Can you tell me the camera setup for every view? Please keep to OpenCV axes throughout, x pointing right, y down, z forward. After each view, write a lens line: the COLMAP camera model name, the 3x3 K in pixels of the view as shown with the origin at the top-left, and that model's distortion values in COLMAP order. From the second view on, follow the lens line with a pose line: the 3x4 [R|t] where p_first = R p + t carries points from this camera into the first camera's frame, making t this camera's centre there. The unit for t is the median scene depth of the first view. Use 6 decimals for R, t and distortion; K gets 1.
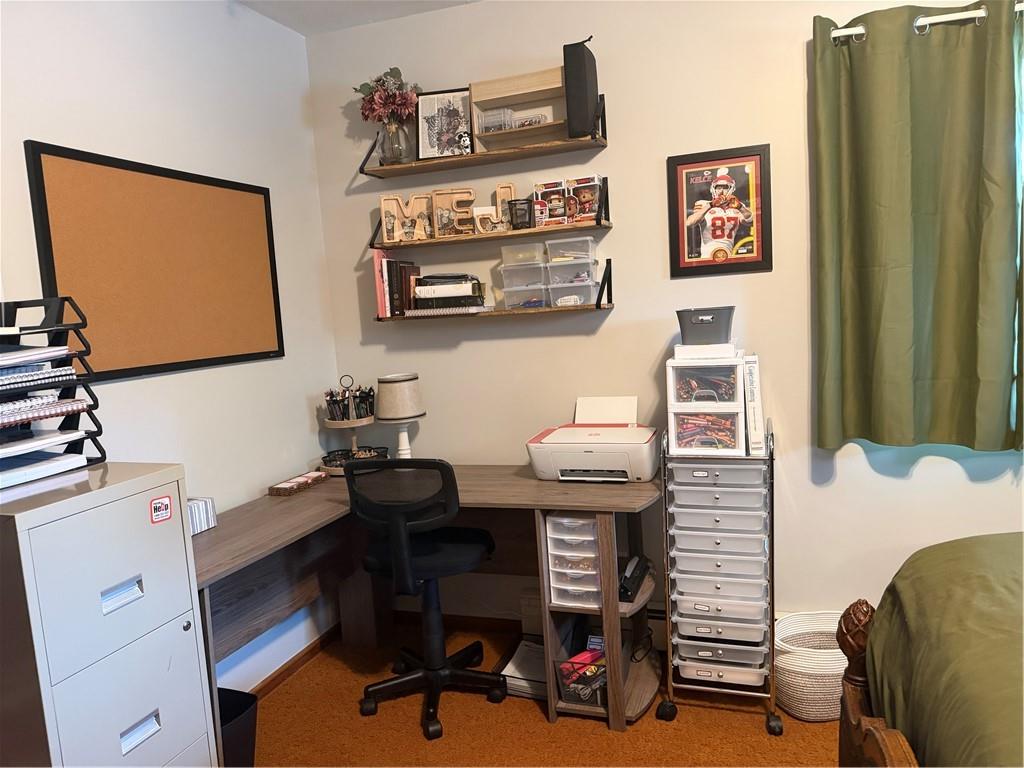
lens RADIAL K [[724.8, 0, 512.0], [0, 724.8, 384.0], [0, 0, 1]] dist [0.082447, -0.112097]
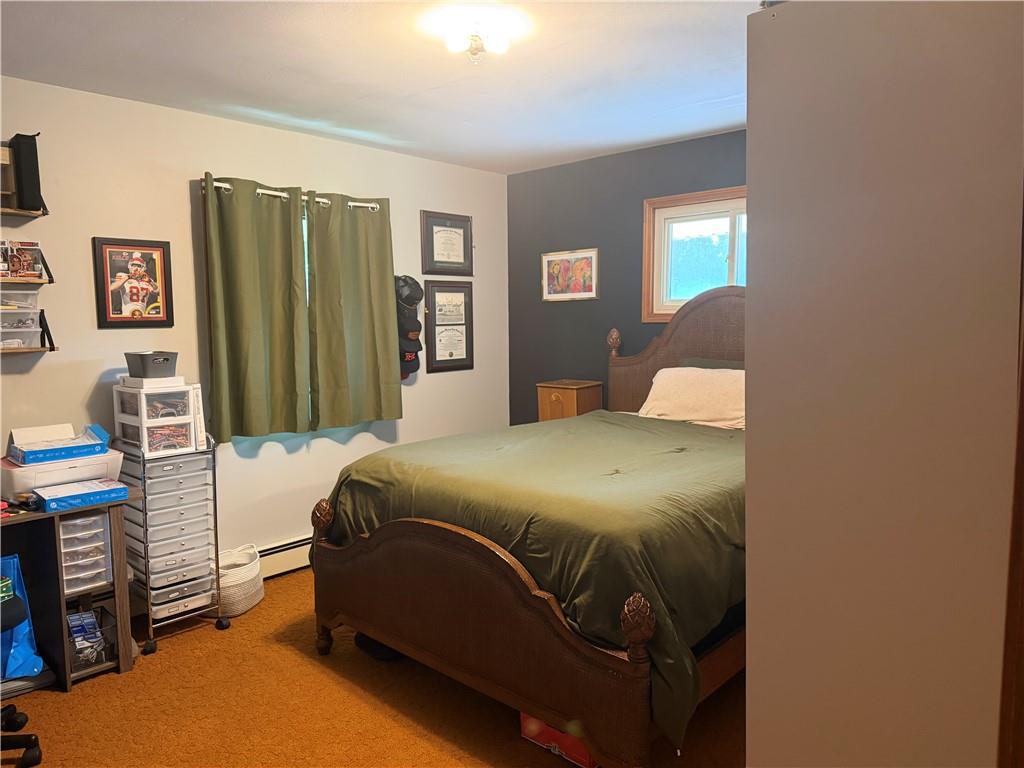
lens RADIAL K [[709.9, 0, 512.0], [0, 709.9, 384.0], [0, 0, 1]] dist [-0.003106, -0.026385]
pose [[0.398196, -0.026454, 0.916919, -0.665631], [0.084539, 0.996388, -0.007966, 0.024486], [-0.913397, 0.080687, 0.398994, -0.162545]]
